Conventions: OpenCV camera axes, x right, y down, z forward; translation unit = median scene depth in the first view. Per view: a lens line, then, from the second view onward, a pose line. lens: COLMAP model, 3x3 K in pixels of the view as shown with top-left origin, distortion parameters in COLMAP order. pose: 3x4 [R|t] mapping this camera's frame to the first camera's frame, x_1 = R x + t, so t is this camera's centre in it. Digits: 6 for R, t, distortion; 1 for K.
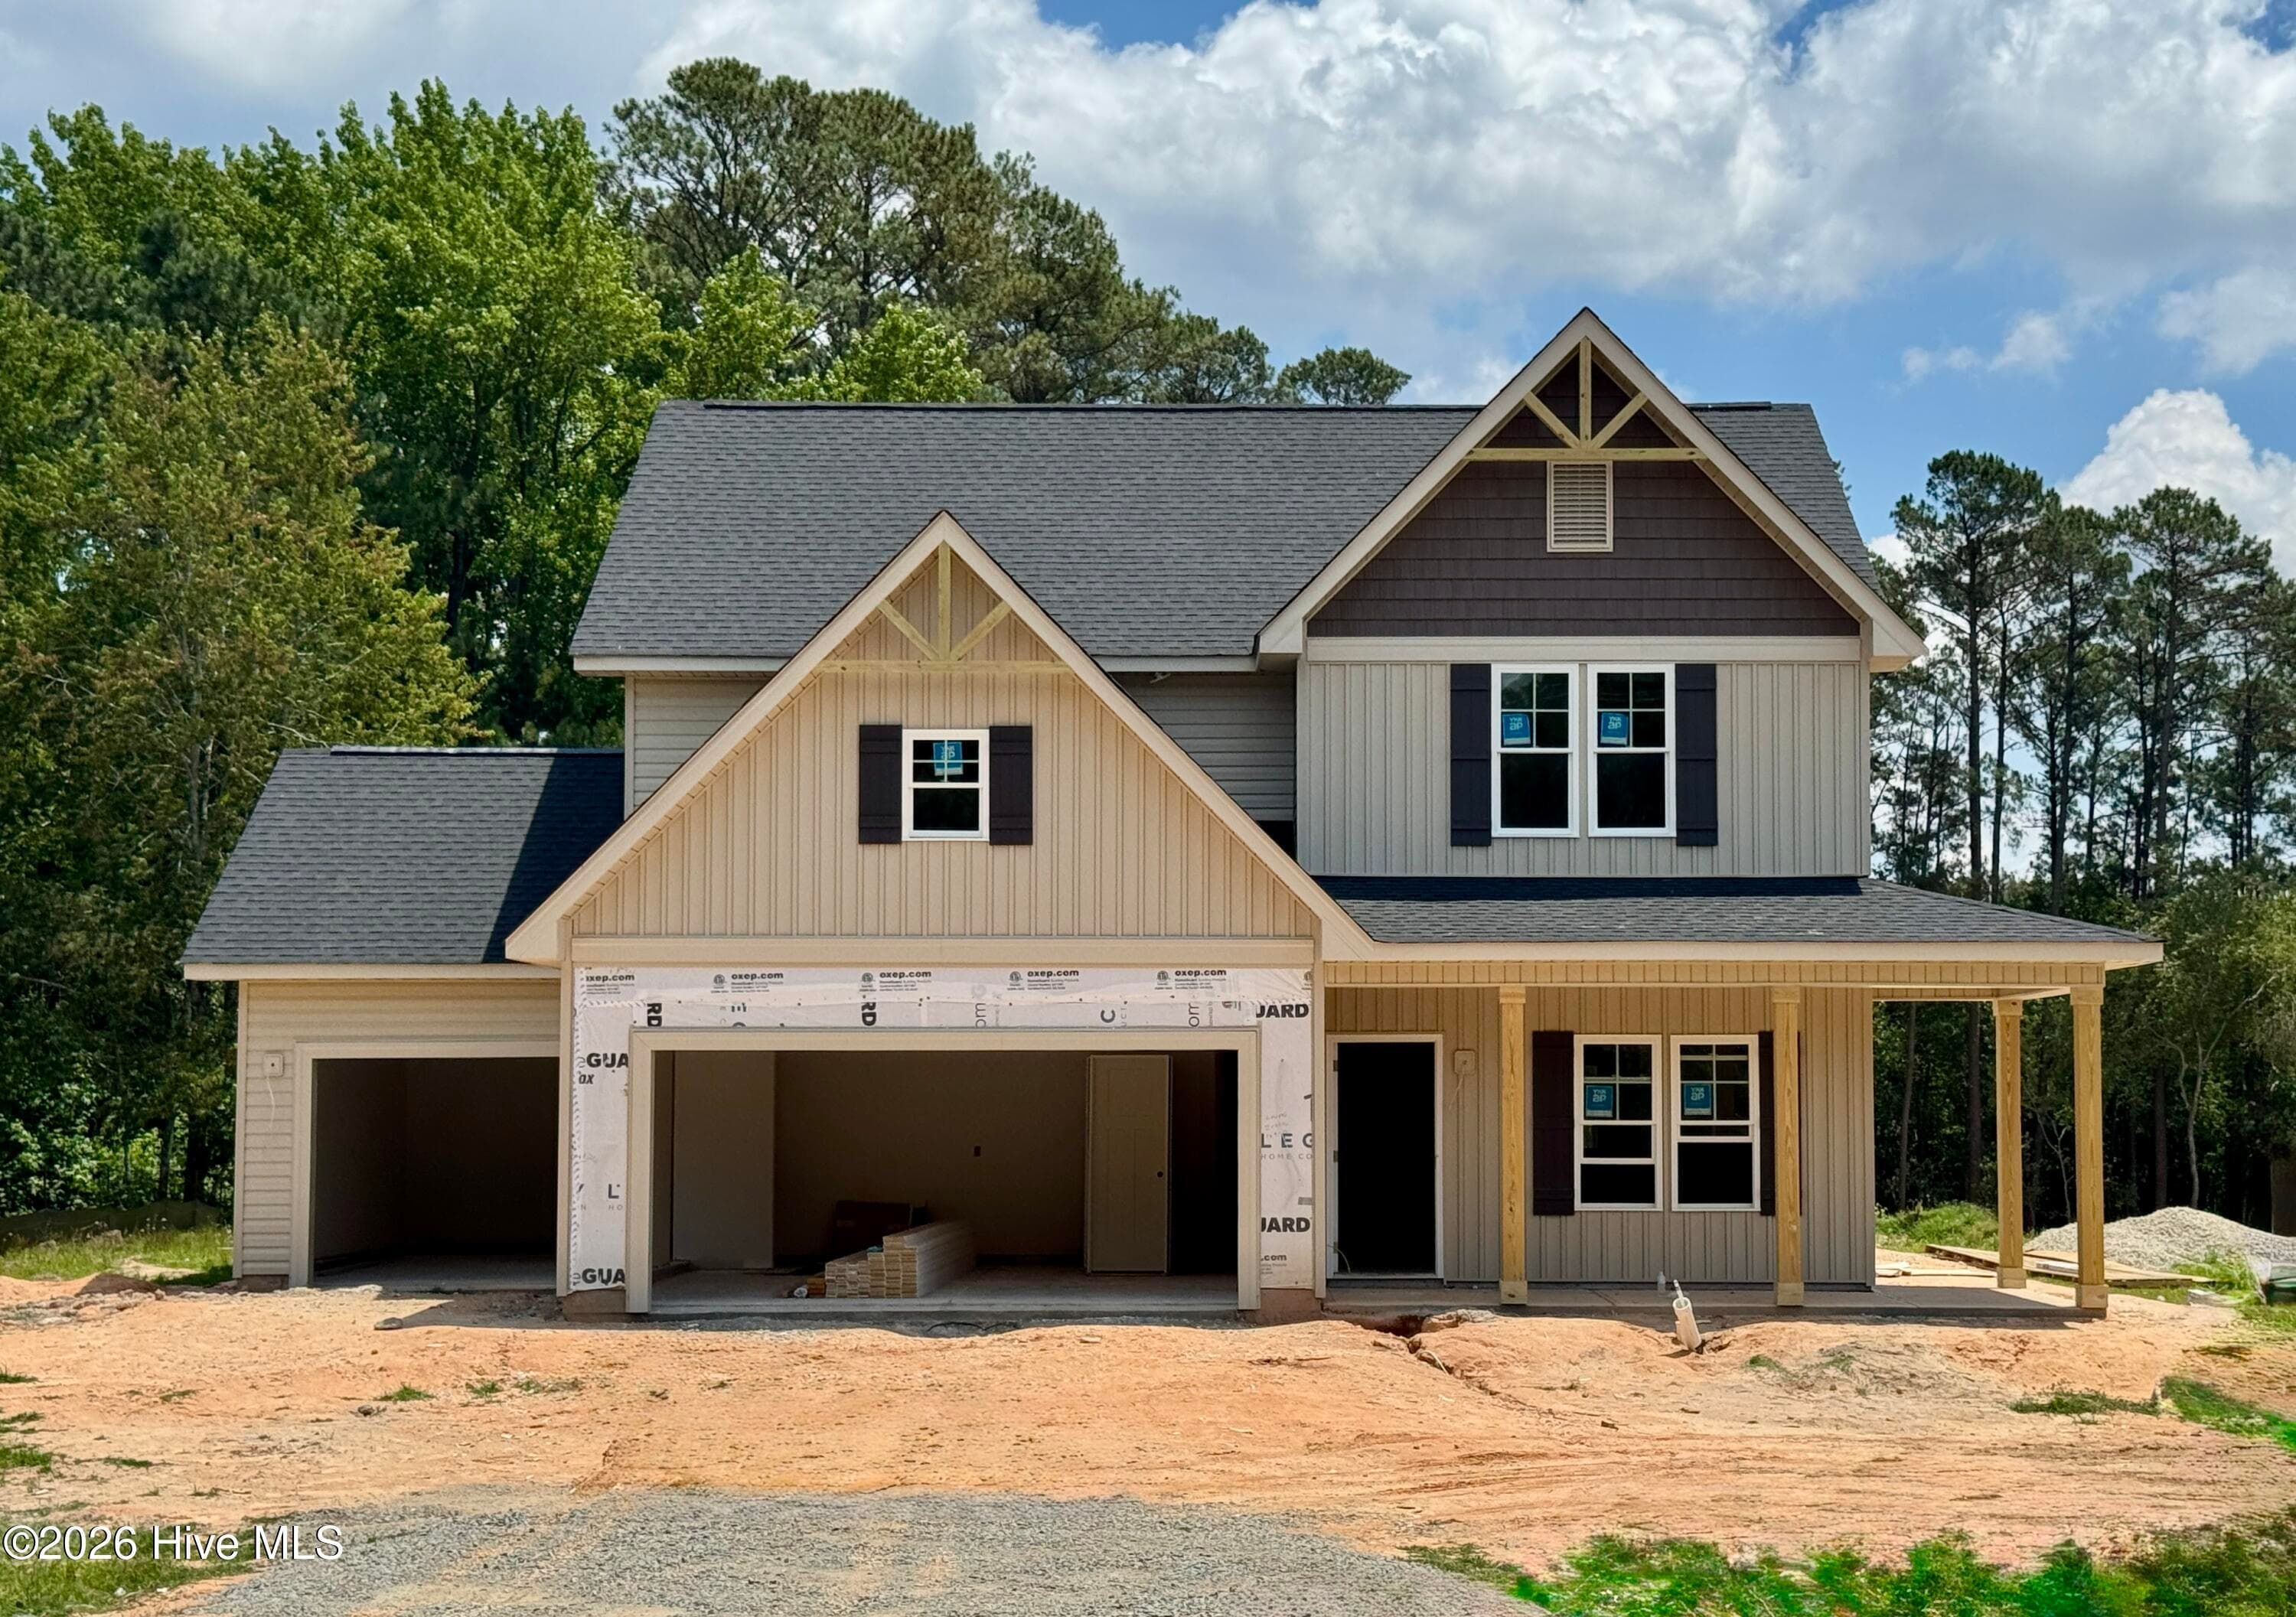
lens RADIAL K [[3567.8, 0, 1148.0], [0, 3567.8, 808.5], [0, 0, 1]] dist [0.002888, -0.051038]
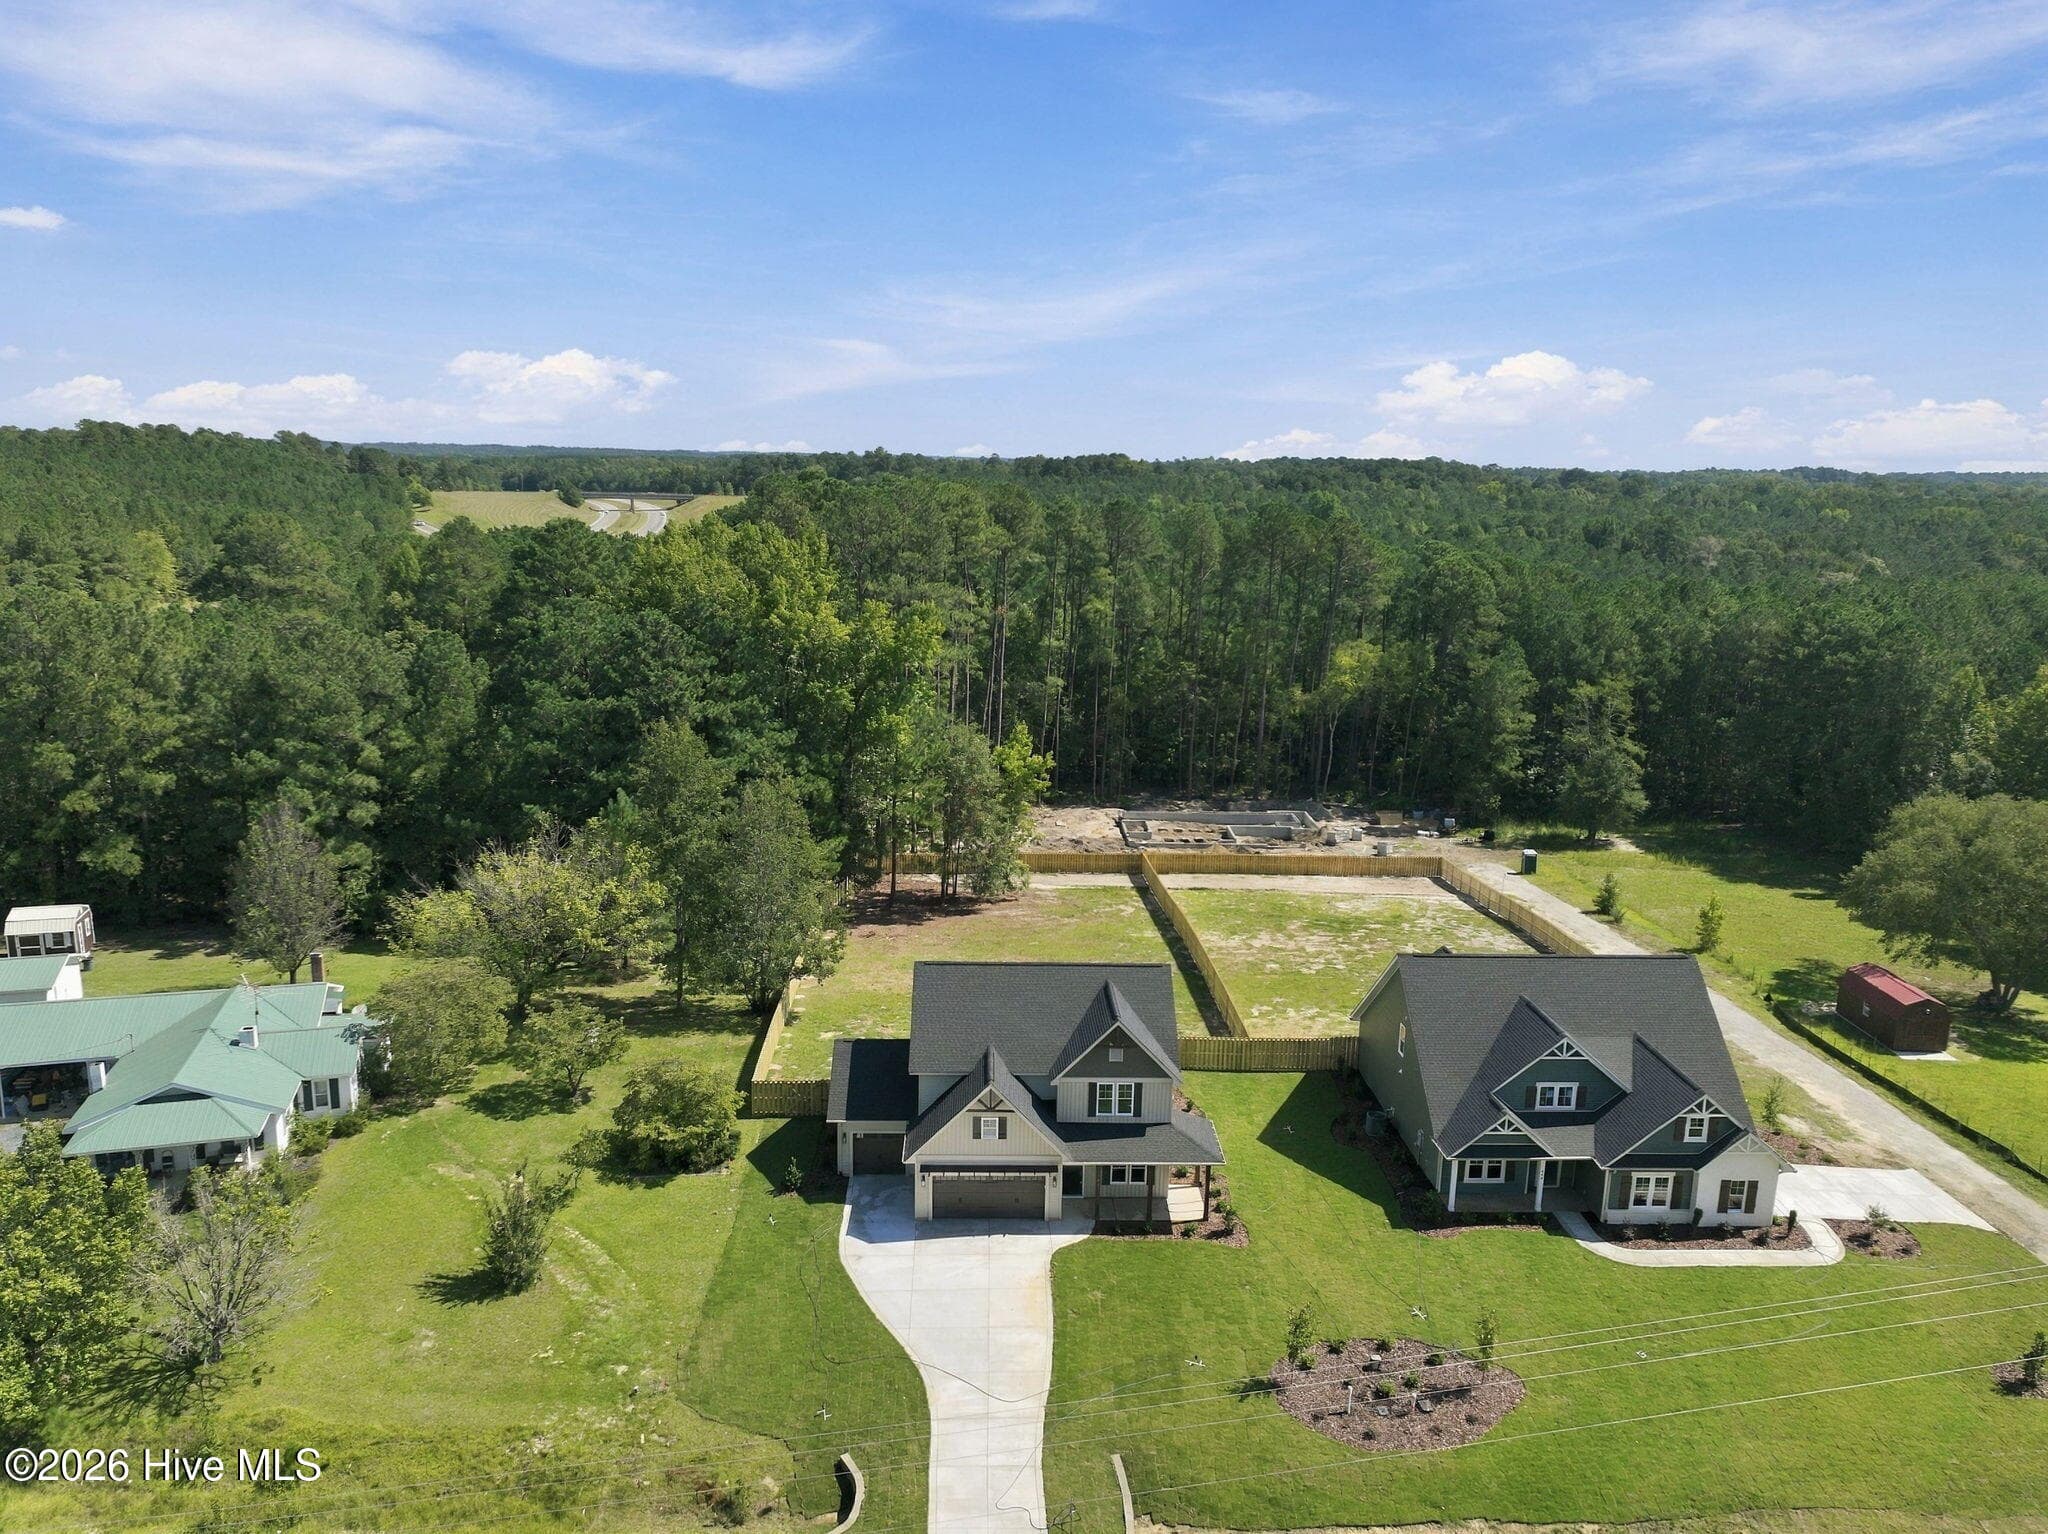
lens RADIAL K [[1440.1, 0, 1028.3], [0, 1440.1, 763.3], [0, 0, 1]] dist [0.004548, 0.006678]
pose [[0.999096, 0.011618, 0.040896, -0.087239], [-0.023055, 0.956268, 0.291582, -1.052150], [-0.035720, -0.292262, 0.955671, -0.785734]]
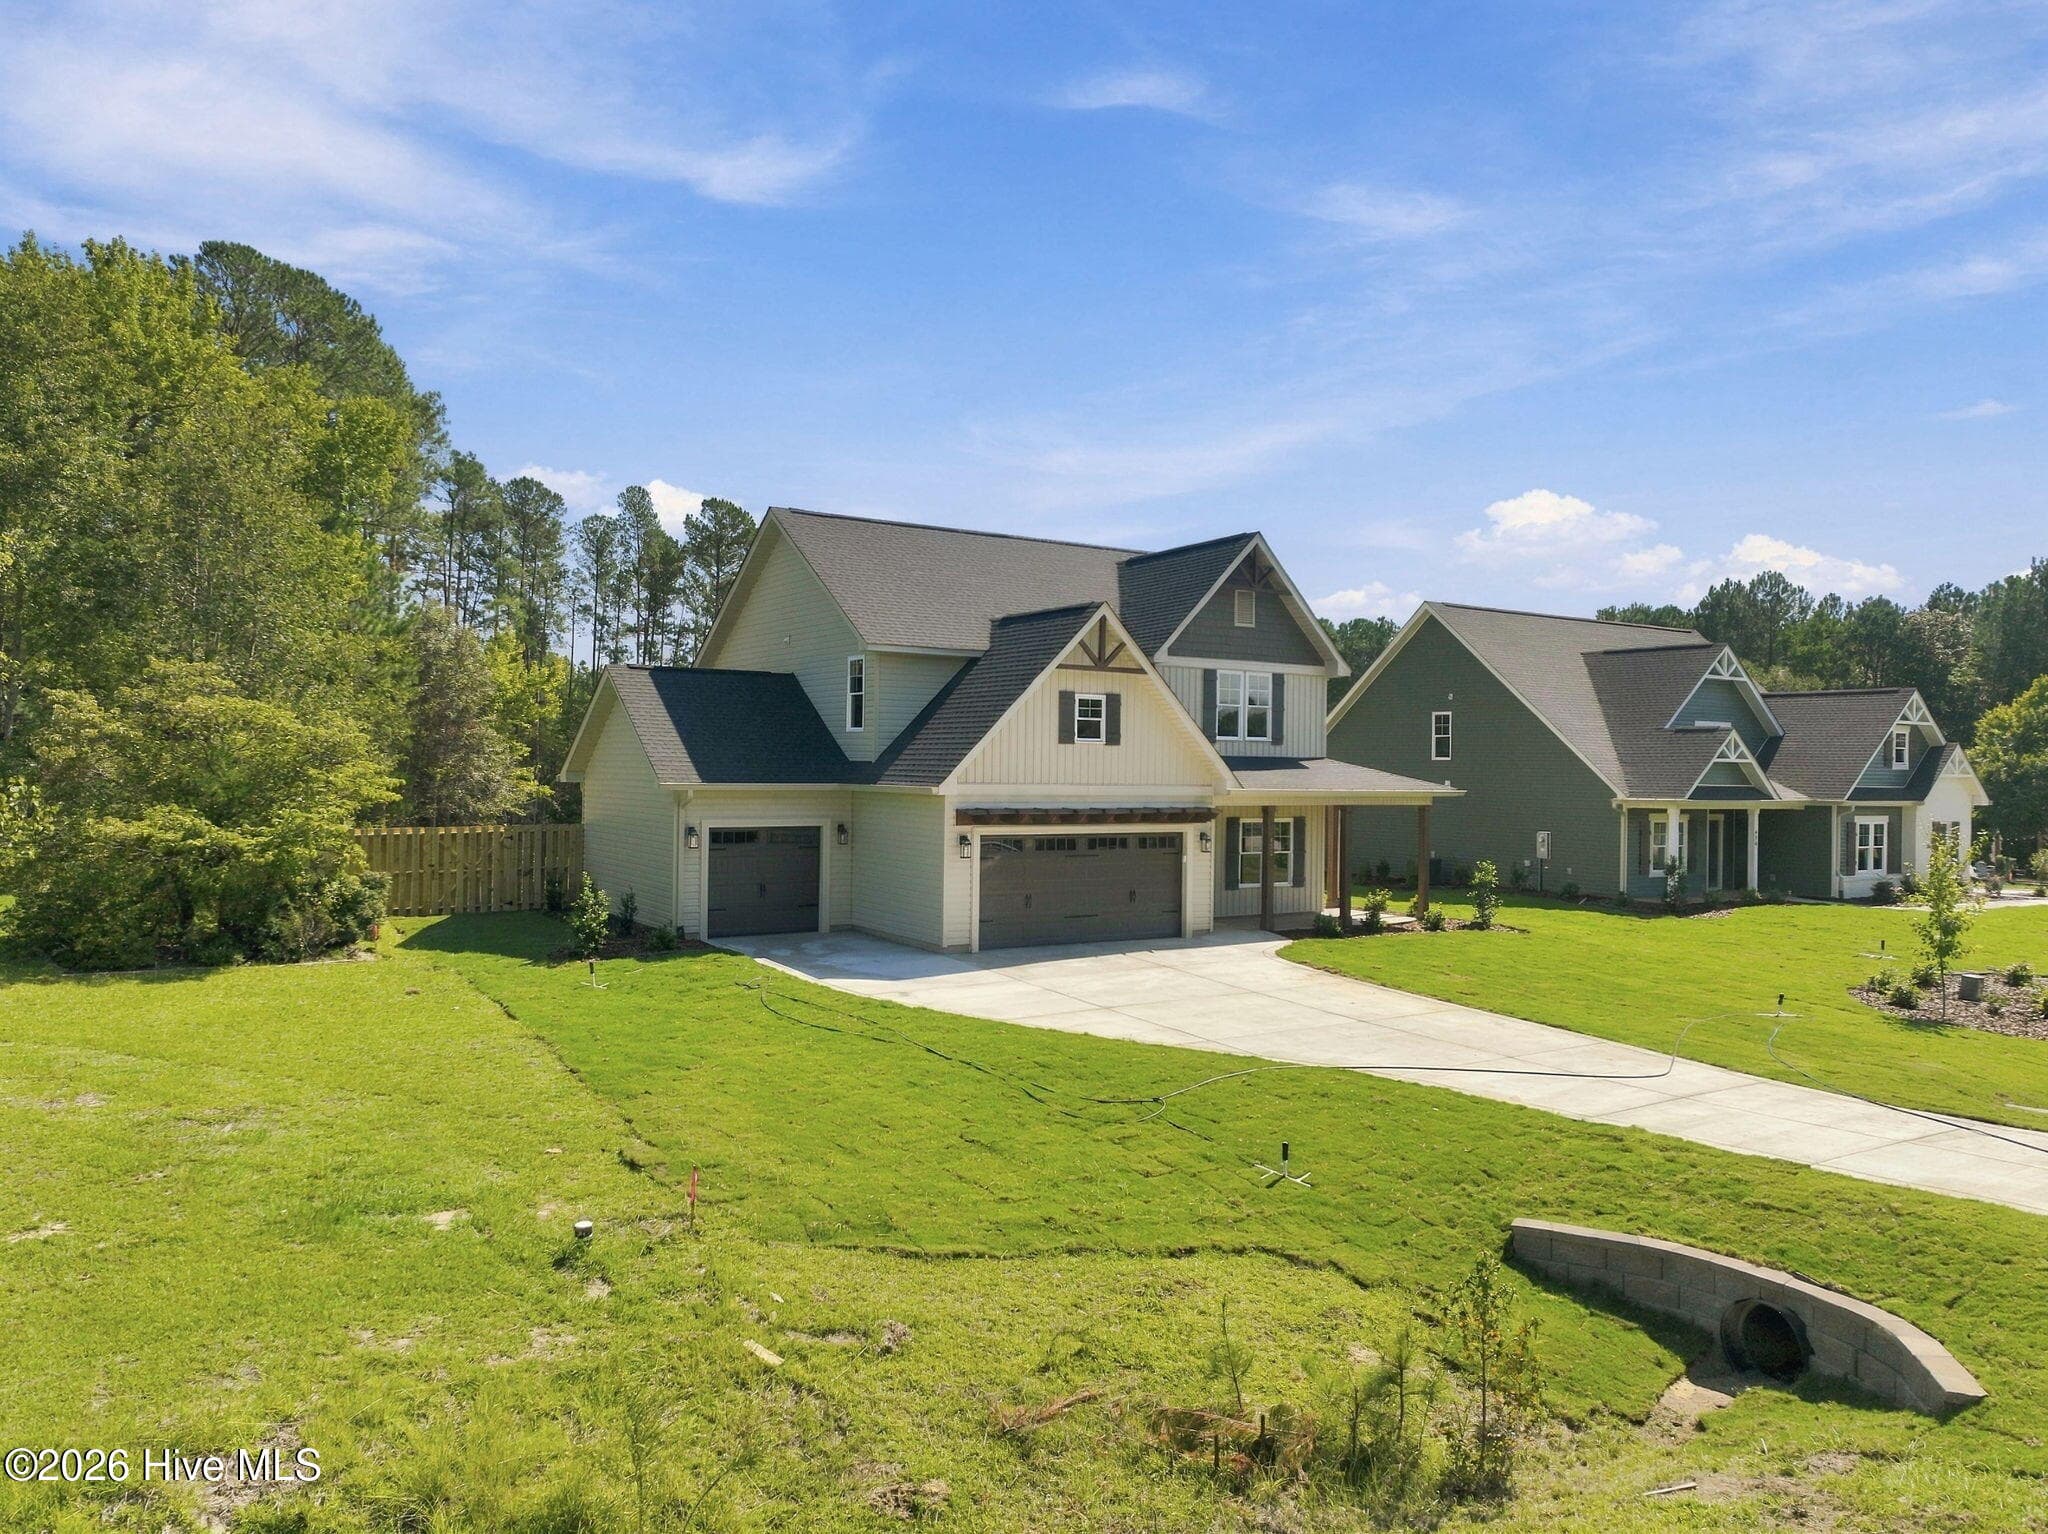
lens RADIAL K [[1440.1, 0, 1028.3], [0, 1440.1, 763.3], [0, 0, 1]] dist [0.004548, 0.006678]
pose [[0.838595, 0.013039, 0.544599, -0.566446], [-0.062326, 0.995445, 0.072139, -0.040080], [-0.541178, -0.094438, 0.835588, 0.222197]]
